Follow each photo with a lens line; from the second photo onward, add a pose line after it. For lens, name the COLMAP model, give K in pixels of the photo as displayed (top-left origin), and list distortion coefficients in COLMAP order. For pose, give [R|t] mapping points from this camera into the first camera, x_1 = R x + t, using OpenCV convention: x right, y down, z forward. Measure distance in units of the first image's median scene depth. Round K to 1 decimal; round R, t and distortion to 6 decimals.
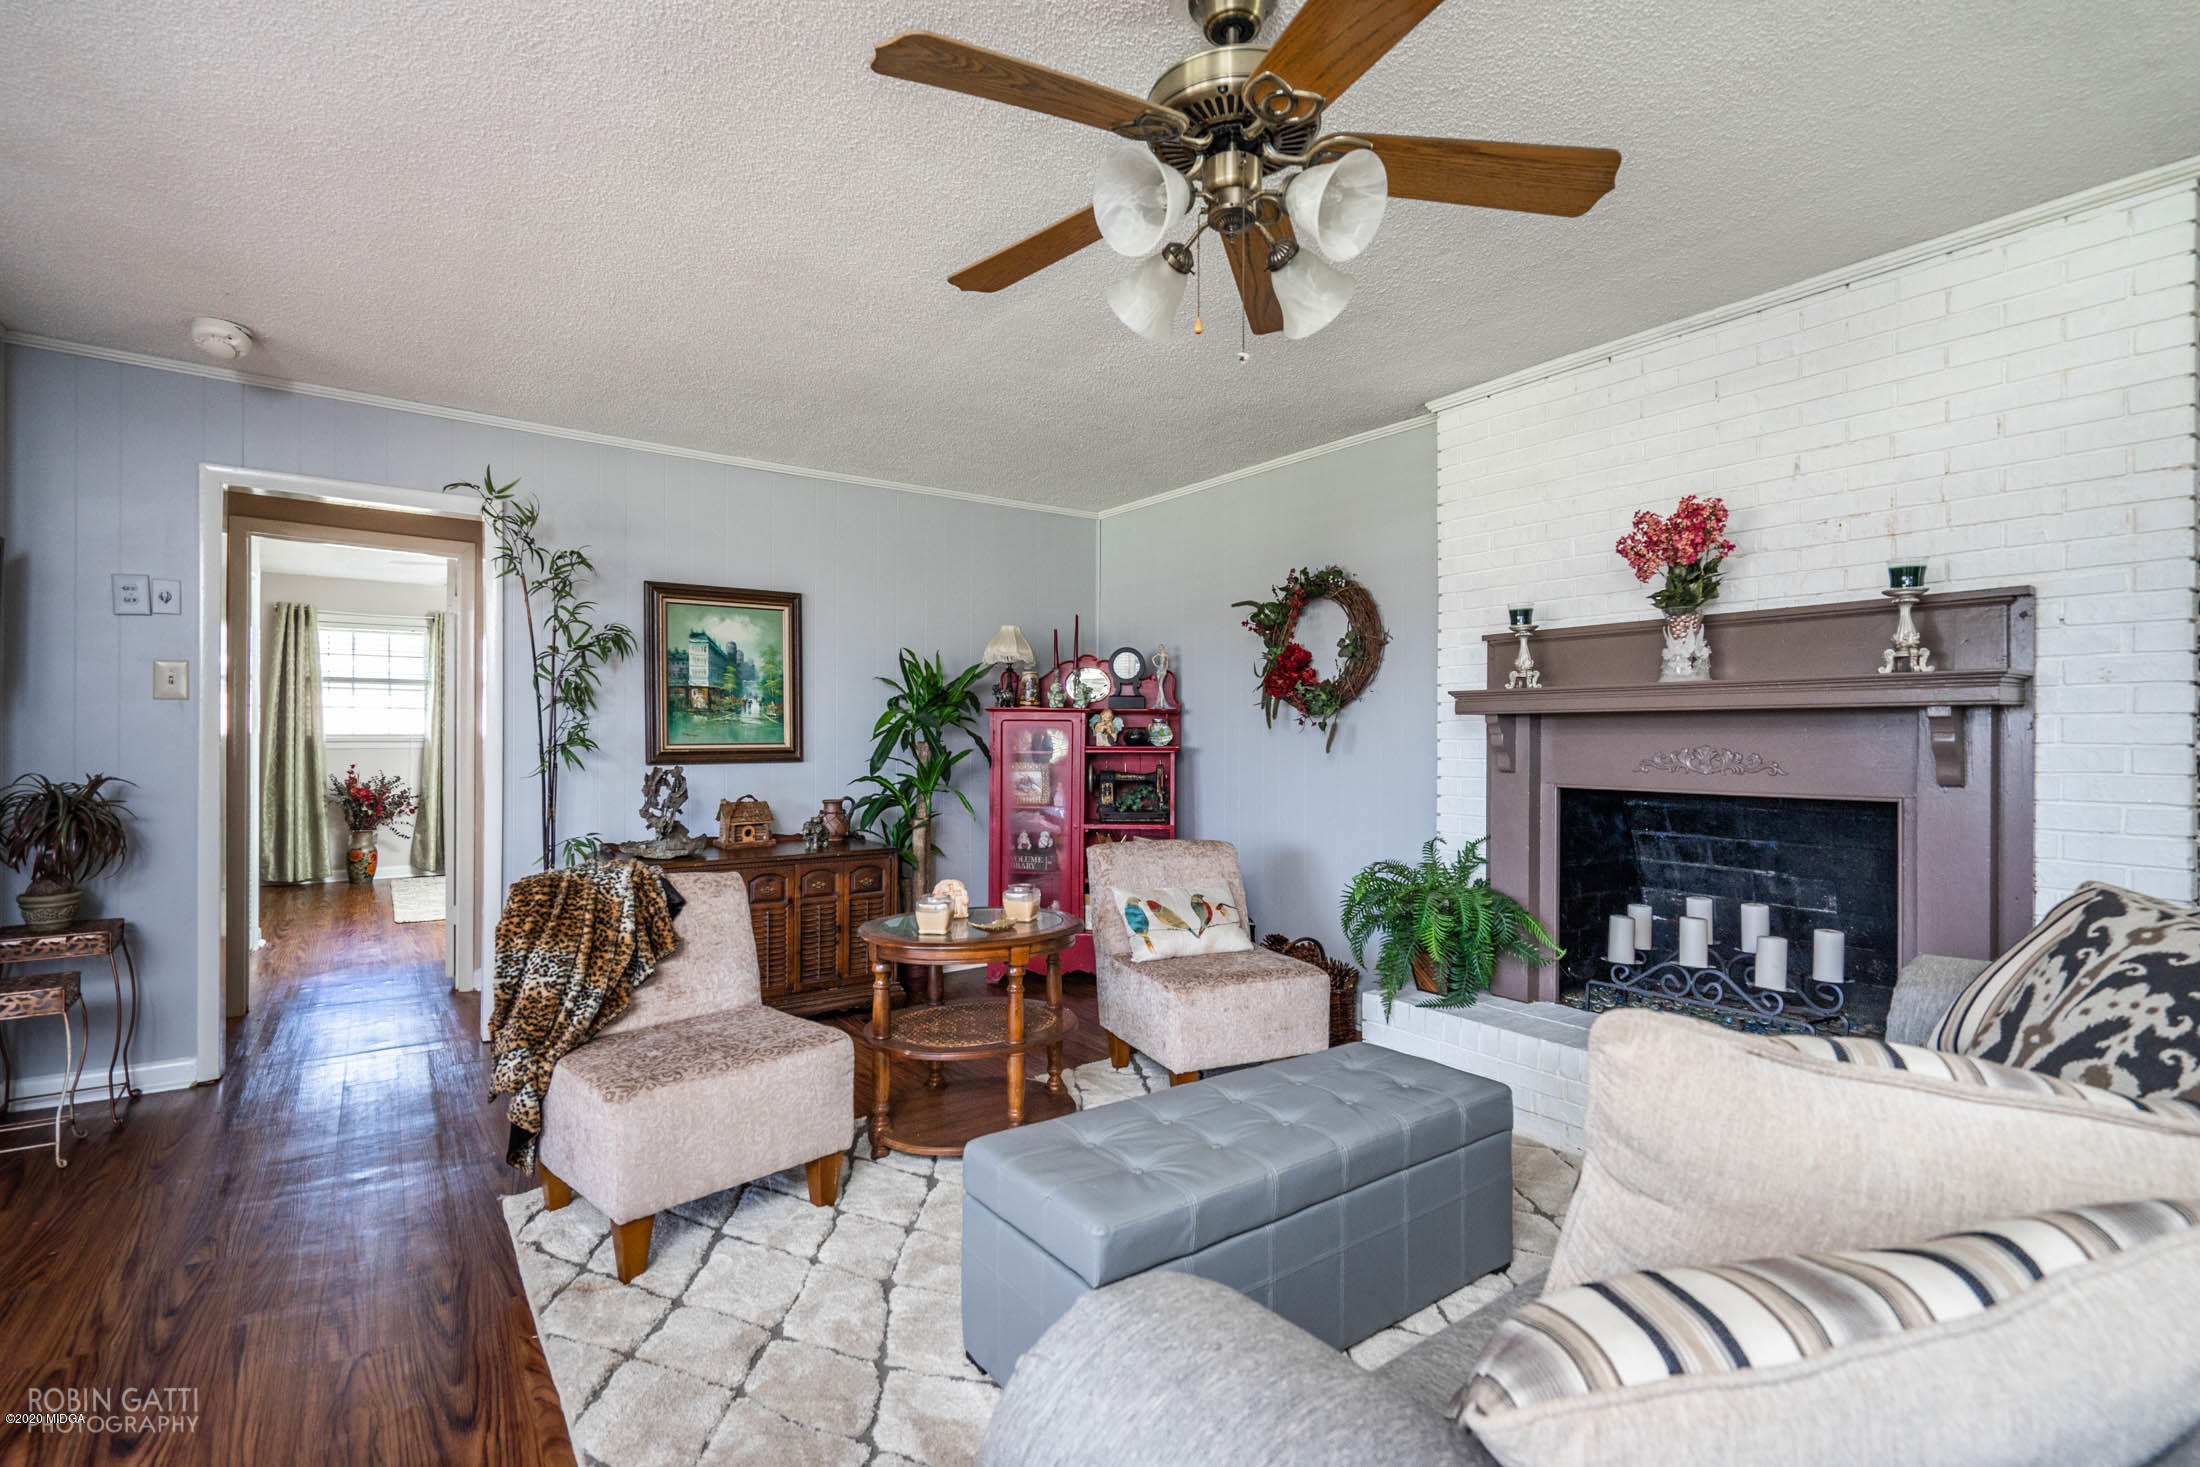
lens RADIAL K [[996.1, 0, 1096.7], [0, 996.1, 735.1], [0, 0, 1]] dist [-0.000591, 0.001630]
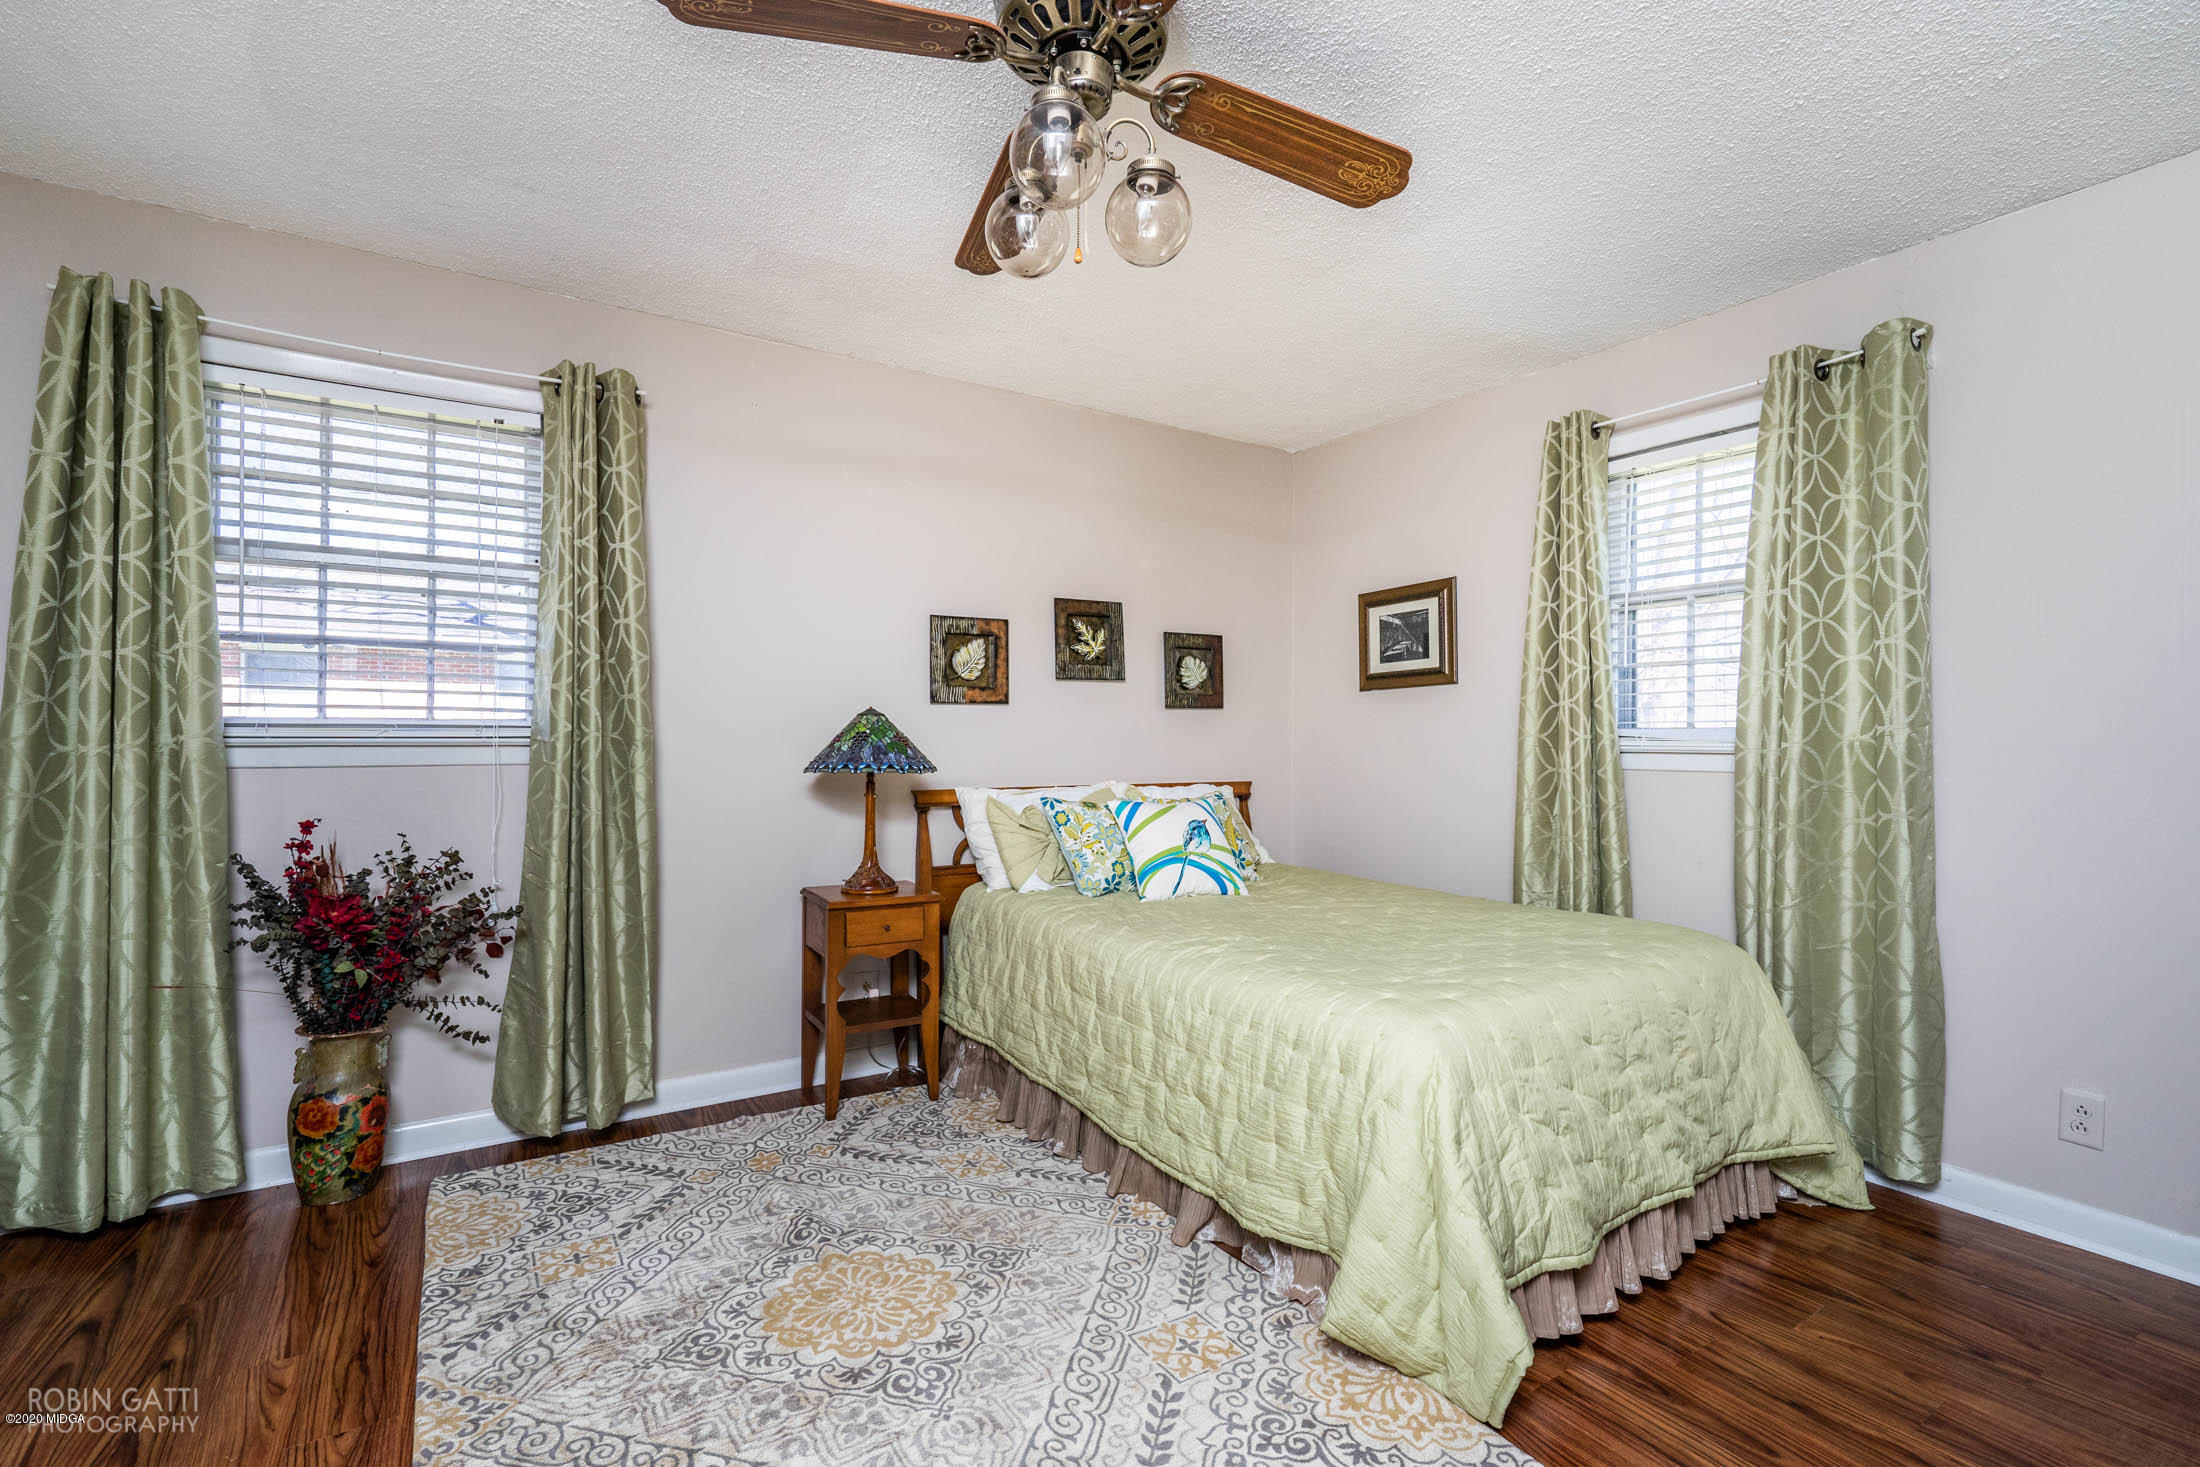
lens RADIAL K [[996.1, 0, 1098.6], [0, 996.1, 737.8], [0, 0, 1]] dist [-0.000591, 0.001630]
pose [[0.998260, -0.003982, -0.058838, -0.932457], [0.004166, 0.999987, 0.003008, 0.008951], [0.058826, -0.003248, 0.998263, 1.356404]]
